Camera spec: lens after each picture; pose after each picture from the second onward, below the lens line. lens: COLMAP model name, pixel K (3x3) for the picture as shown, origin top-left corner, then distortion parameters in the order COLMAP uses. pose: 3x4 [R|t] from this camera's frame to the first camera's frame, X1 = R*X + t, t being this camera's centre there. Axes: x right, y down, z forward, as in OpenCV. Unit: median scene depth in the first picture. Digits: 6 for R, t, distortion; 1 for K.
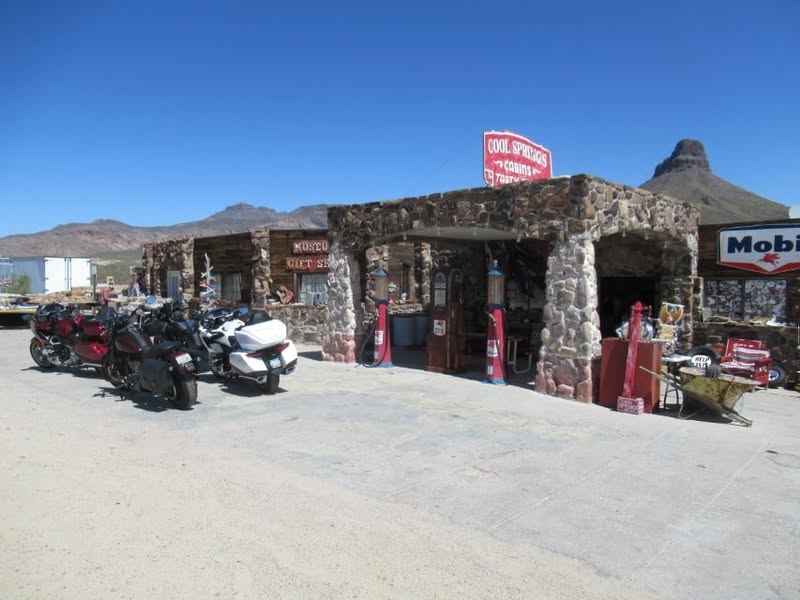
lens RADIAL K [[591.1, 0, 397.6], [0, 591.1, 302.1], [0, 0, 1]] dist [-0.005876, -0.002966]
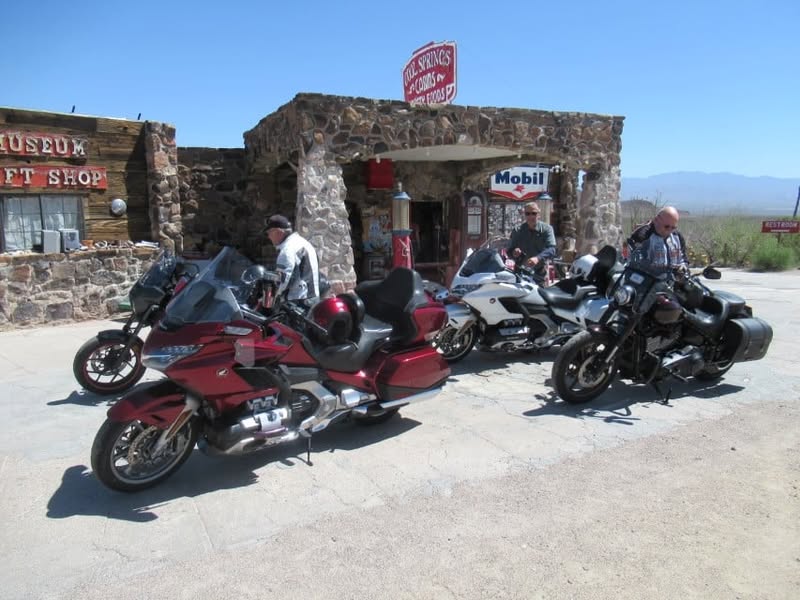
lens RADIAL K [[591.1, 0, 396.5], [0, 591.1, 298.1], [0, 0, 1]] dist [-0.005876, -0.002966]
pose [[0.377499, -0.146212, 0.914394, -0.790645], [0.040257, 0.989114, 0.141540, -0.027328], [-0.925135, -0.016620, 0.379275, 0.732003]]
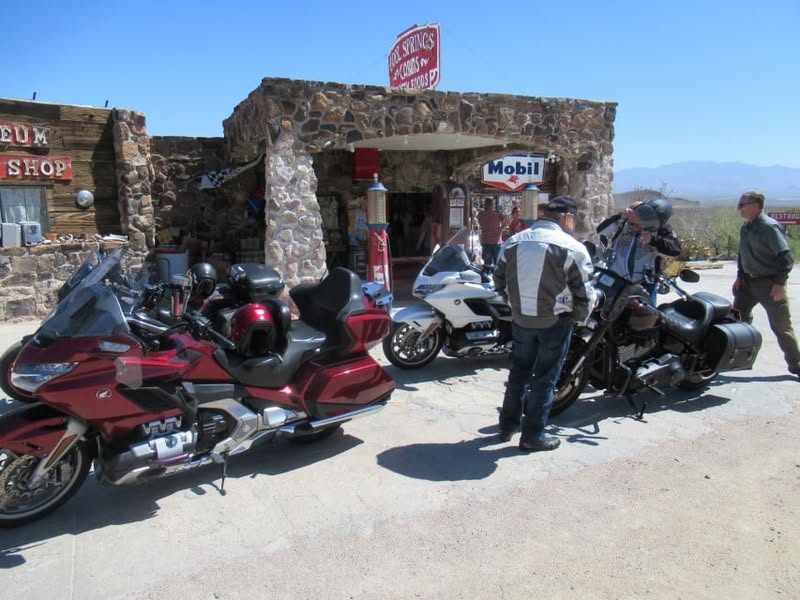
lens RADIAL K [[591.1, 0, 396.2], [0, 591.1, 298.0], [0, 0, 1]] dist [-0.005876, -0.002966]
pose [[0.390045, -0.159651, 0.906850, -0.735200], [0.039947, 0.986861, 0.156556, -0.028115], [-0.919929, -0.024838, 0.391297, 0.709323]]
